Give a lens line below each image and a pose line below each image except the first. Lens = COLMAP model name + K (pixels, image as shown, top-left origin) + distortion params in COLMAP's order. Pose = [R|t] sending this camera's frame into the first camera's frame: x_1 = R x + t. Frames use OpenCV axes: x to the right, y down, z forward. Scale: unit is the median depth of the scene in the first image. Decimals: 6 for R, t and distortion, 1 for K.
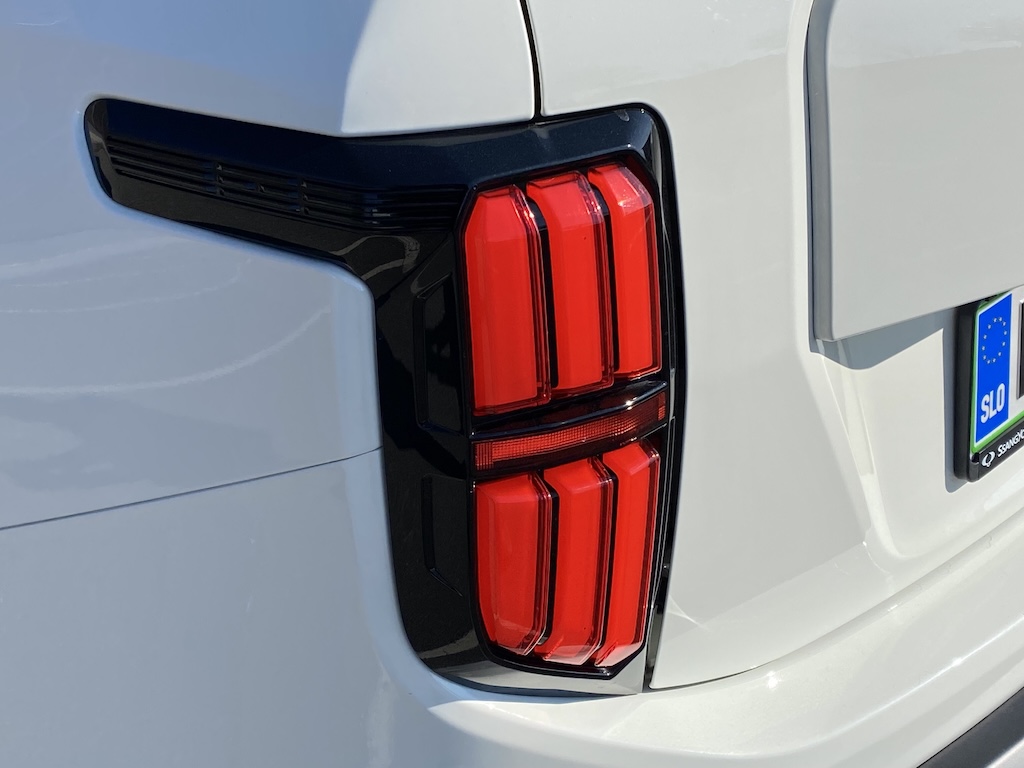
lens RADIAL K [[1635.3, 0, 512.0], [0, 1635.3, 384.0], [0, 0, 1]] dist [-0.008299, -0.038613]
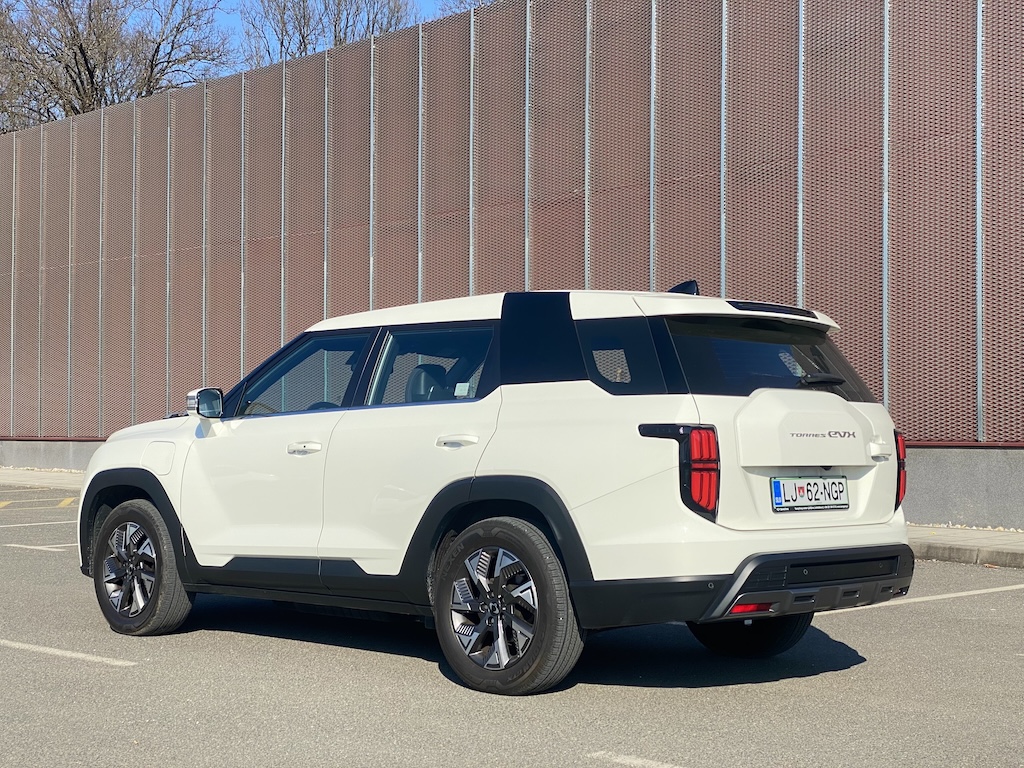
lens RADIAL K [[1530.7, 0, 512.0], [0, 1530.7, 384.0], [0, 0, 1]] dist [0.092644, -0.017582]
pose [[0.997464, 0.022018, -0.067688, -0.356034], [-0.053288, 0.861442, -0.505052, 3.138547], [0.047189, 0.507378, 0.860430, -4.985387]]
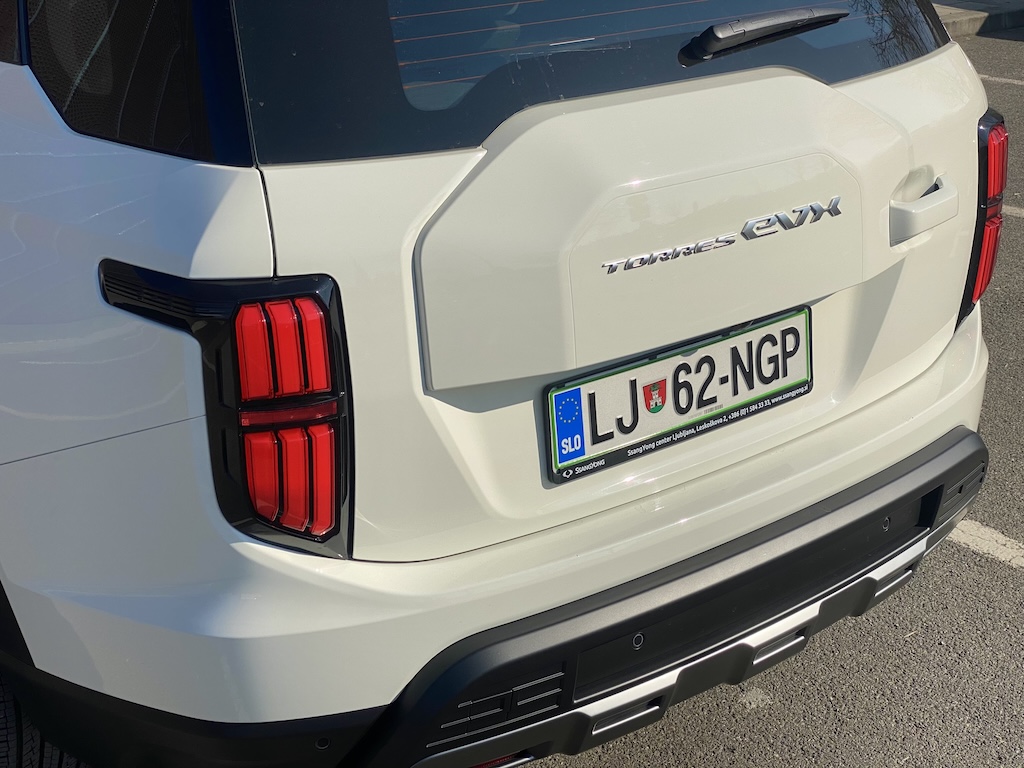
lens RADIAL K [[1530.7, 0, 512.0], [0, 1530.7, 384.0], [0, 0, 1]] dist [0.092644, -0.017582]
pose [[0.986861, 0.069324, -0.145941, 0.636780], [-0.085556, 0.990457, -0.108054, 0.186912], [0.137057, 0.119121, 0.983375, -1.037761]]
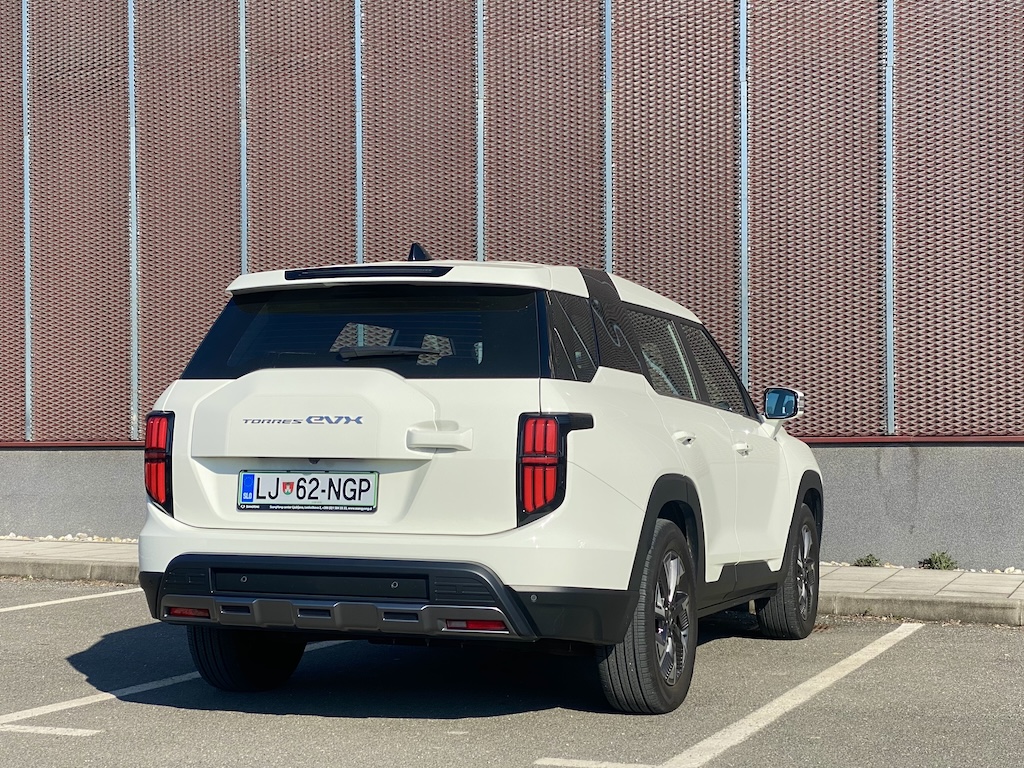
lens RADIAL K [[1530.7, 0, 512.0], [0, 1530.7, 384.0], [0, 0, 1]] dist [0.092644, -0.017582]
pose [[0.383123, -0.029080, -0.923239, 6.434918], [-0.455143, 0.863802, -0.216081, 0.471830], [0.803779, 0.502992, 0.317707, 0.000279]]
